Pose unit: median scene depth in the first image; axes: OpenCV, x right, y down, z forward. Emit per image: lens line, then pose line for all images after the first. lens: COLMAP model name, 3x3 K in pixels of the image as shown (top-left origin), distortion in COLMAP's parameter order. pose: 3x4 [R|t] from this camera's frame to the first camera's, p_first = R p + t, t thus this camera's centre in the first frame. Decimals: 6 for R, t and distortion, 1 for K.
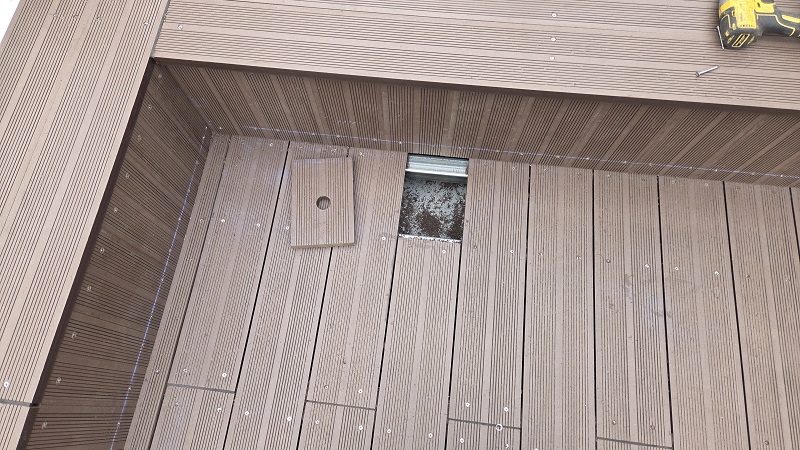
lens RADIAL K [[541.0, 0, 400.0], [0, 541.0, 225.0], [0, 0, 1]] dist [0.056202, -0.044208]
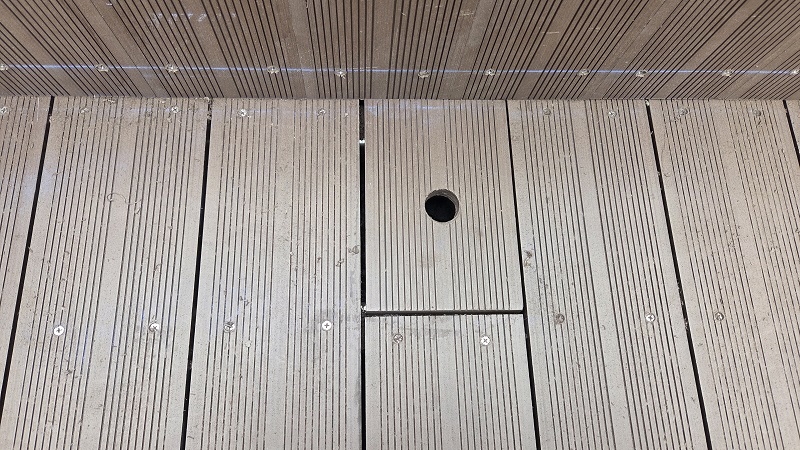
lens RADIAL K [[541.0, 0, 400.0], [0, 541.0, 225.0], [0, 0, 1]] dist [0.056202, -0.044208]
pose [[0.985475, -0.113798, 0.126054, -0.018798], [0.109453, 0.993150, 0.040895, -0.054814], [-0.129844, -0.026504, 0.991180, 0.604831]]
